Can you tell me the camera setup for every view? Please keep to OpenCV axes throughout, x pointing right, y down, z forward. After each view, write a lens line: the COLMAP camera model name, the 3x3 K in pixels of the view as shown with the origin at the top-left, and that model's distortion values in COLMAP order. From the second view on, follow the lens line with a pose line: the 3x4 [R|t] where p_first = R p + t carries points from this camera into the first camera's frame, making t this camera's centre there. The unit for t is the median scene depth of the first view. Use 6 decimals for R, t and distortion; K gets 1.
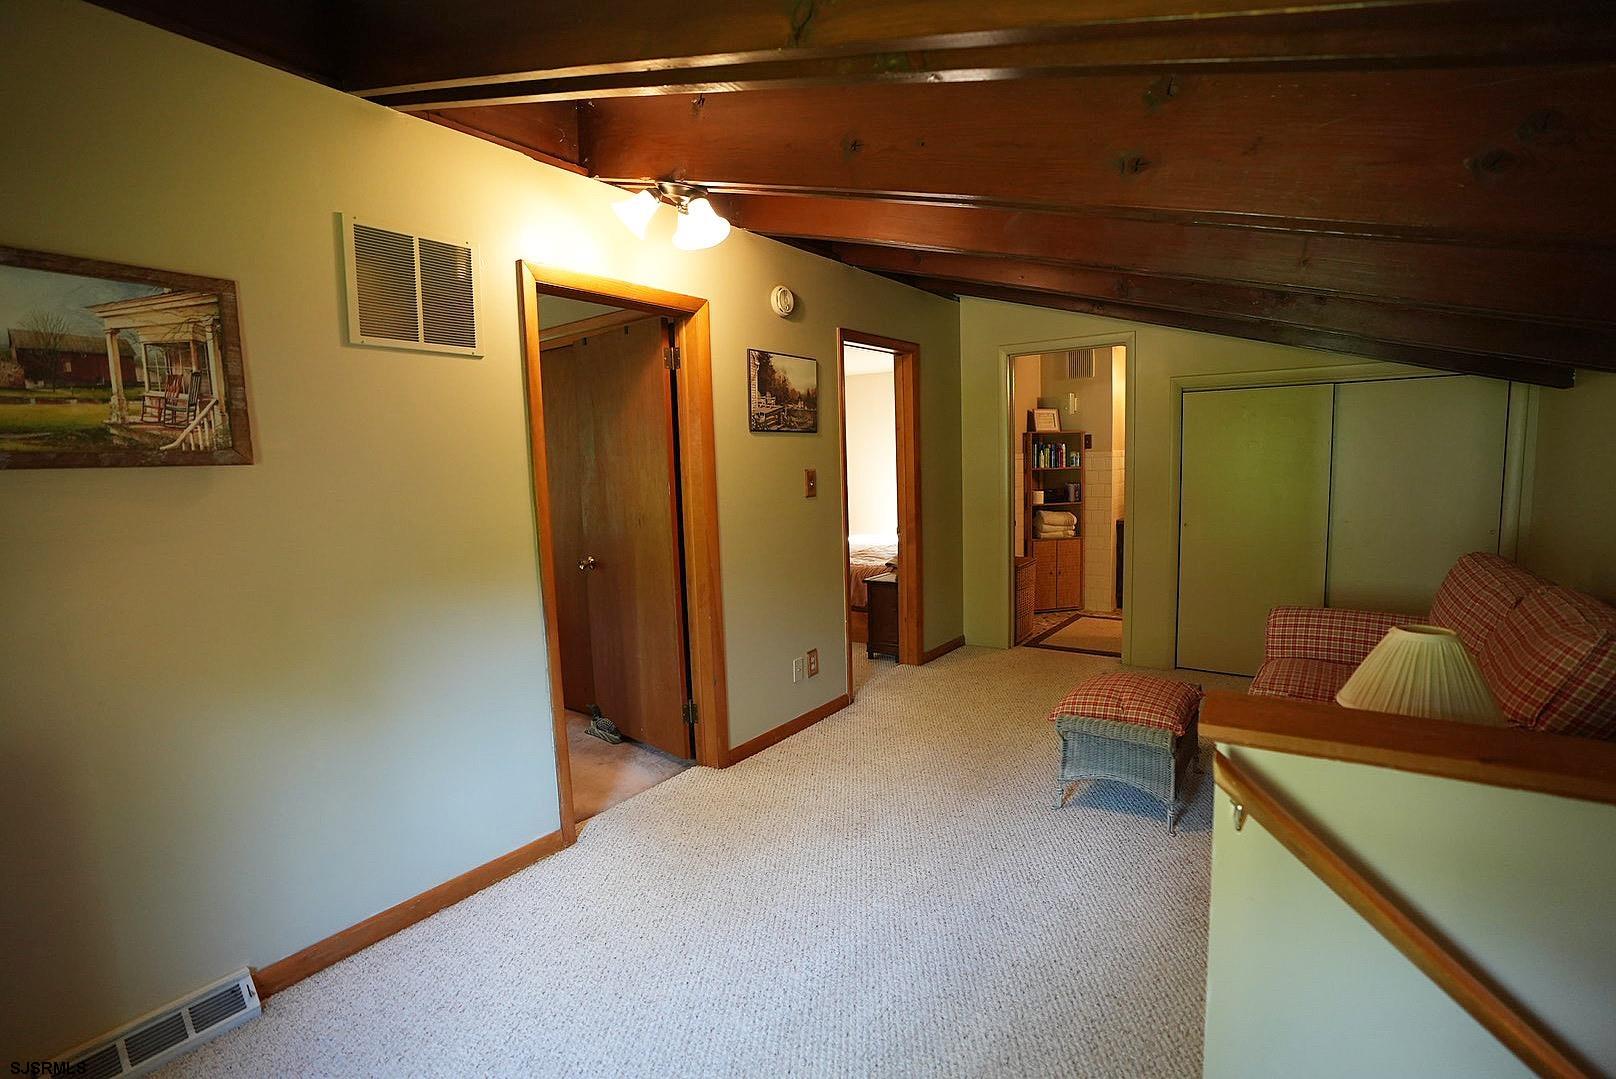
lens RADIAL K [[743.6, 0, 811.0], [0, 743.6, 548.5], [0, 0, 1]] dist [-0.031311, 0.003652]
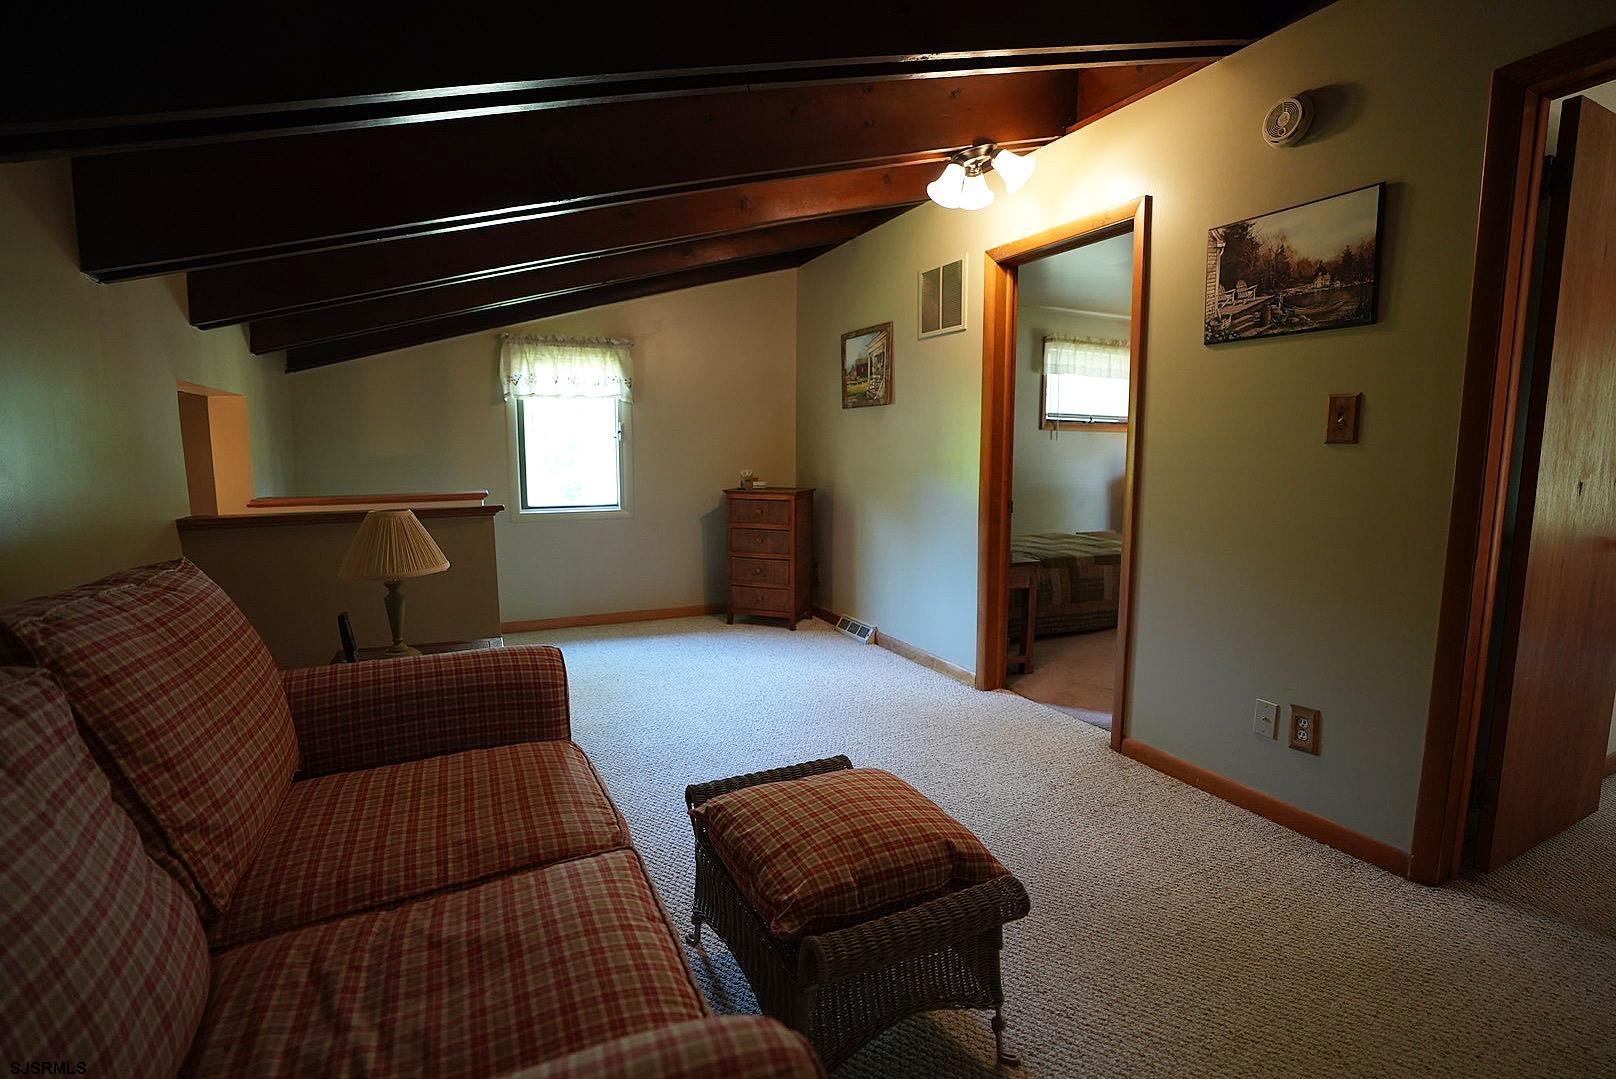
lens RADIAL K [[743.6, 0, 809.5], [0, 743.6, 536.0], [0, 0, 1]] dist [-0.031311, 0.003652]
pose [[-0.453921, 0.145708, -0.879048, 0.748781], [-0.080212, 0.975852, 0.203174, -0.090467], [0.887424, 0.162735, -0.431272, 0.994516]]
